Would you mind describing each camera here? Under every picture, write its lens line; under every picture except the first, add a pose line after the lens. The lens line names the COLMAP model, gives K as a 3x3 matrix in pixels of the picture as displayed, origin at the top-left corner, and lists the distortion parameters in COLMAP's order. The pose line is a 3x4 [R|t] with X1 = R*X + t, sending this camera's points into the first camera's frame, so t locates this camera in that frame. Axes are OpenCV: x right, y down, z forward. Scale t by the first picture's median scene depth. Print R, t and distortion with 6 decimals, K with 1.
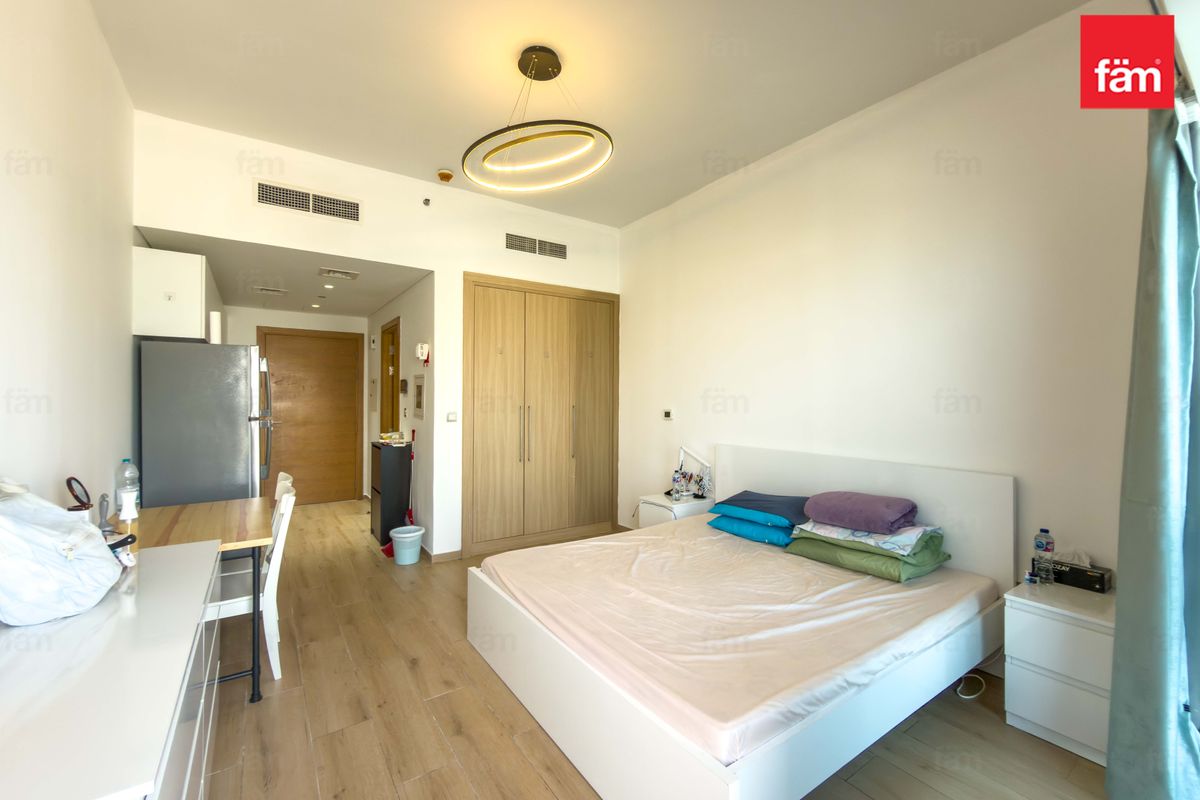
lens RADIAL K [[488.7, 0, 598.5], [0, 488.7, 394.0], [0, 0, 1]] dist [0.000123, -0.000278]
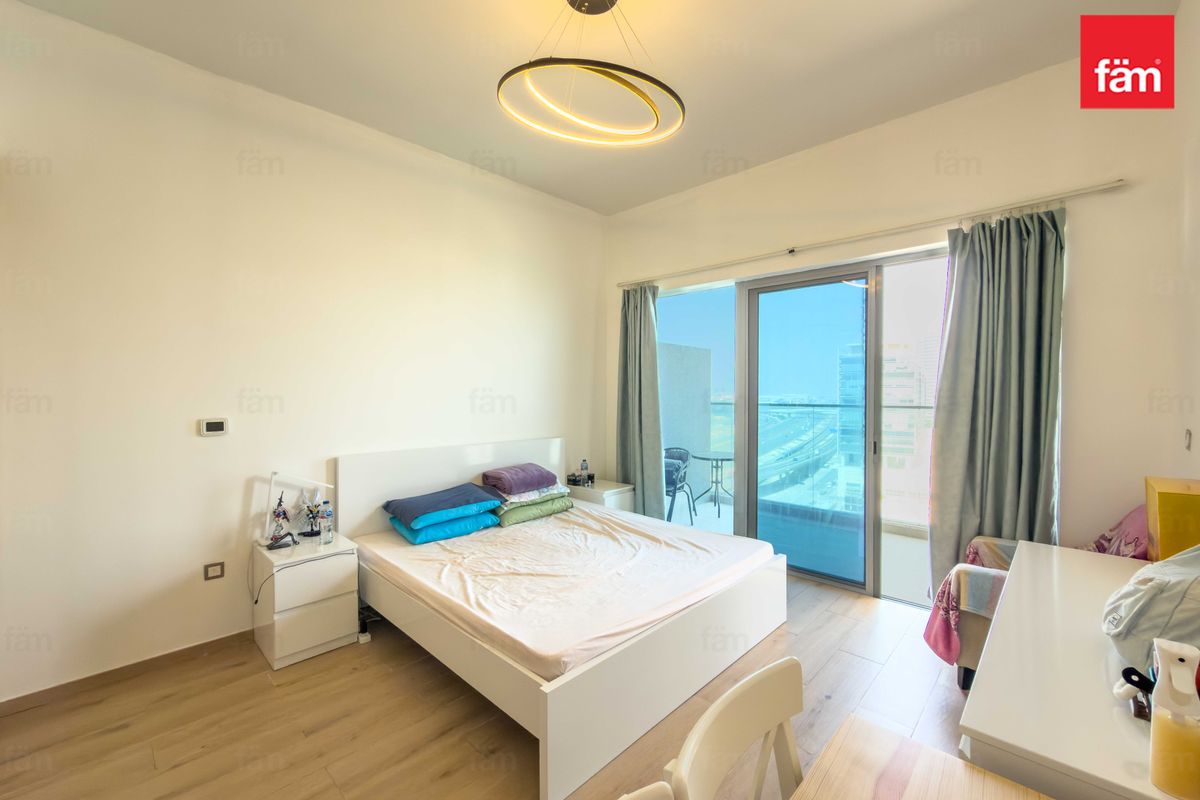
lens RADIAL K [[488.7, 0, 598.5], [0, 488.7, 394.0], [0, 0, 1]] dist [0.000123, -0.000278]
pose [[-0.197924, -0.010257, 0.980164, -0.794704], [-0.005481, 0.999941, 0.009357, -0.011954], [-0.980202, -0.003521, -0.197968, 0.974395]]
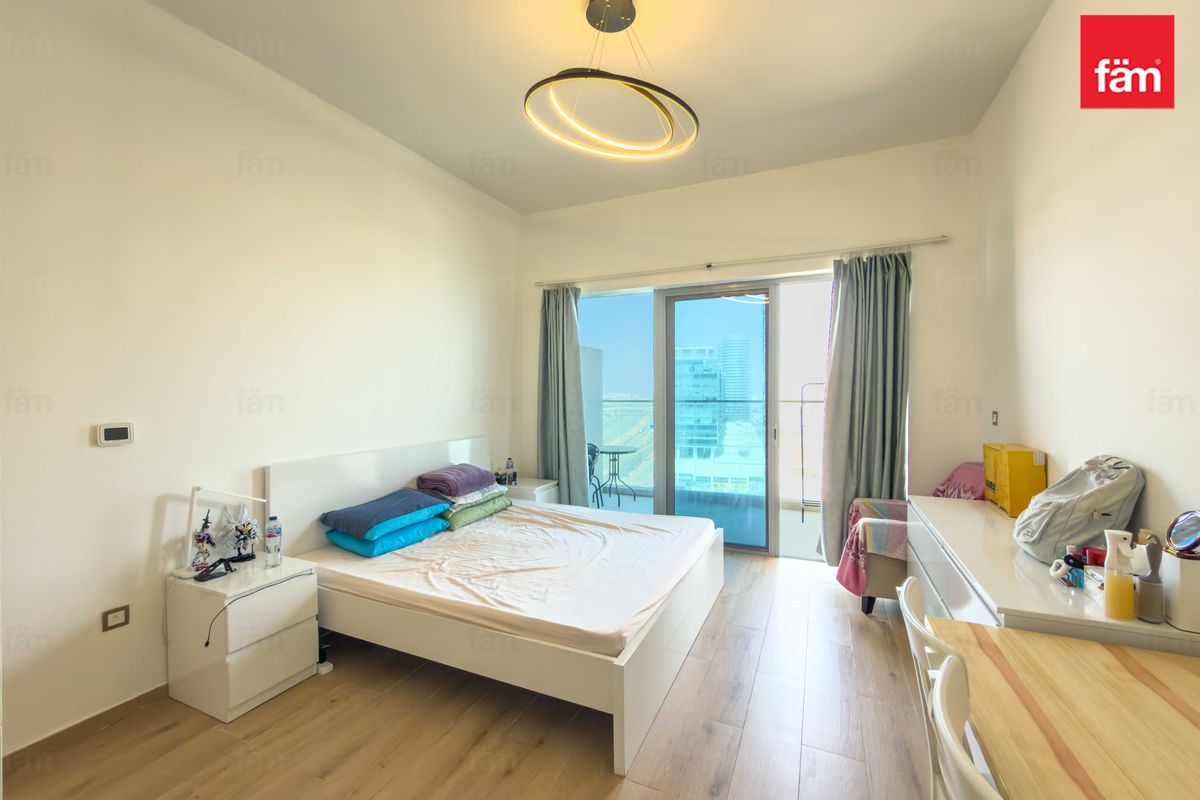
lens RADIAL K [[488.7, 0, 598.5], [0, 488.7, 394.0], [0, 0, 1]] dist [0.000123, -0.000278]
pose [[-0.512541, -0.006868, 0.858635, -0.736901], [-0.000553, 0.999970, 0.007669, -0.003000], [-0.858663, 0.003456, -0.512530, 1.246642]]
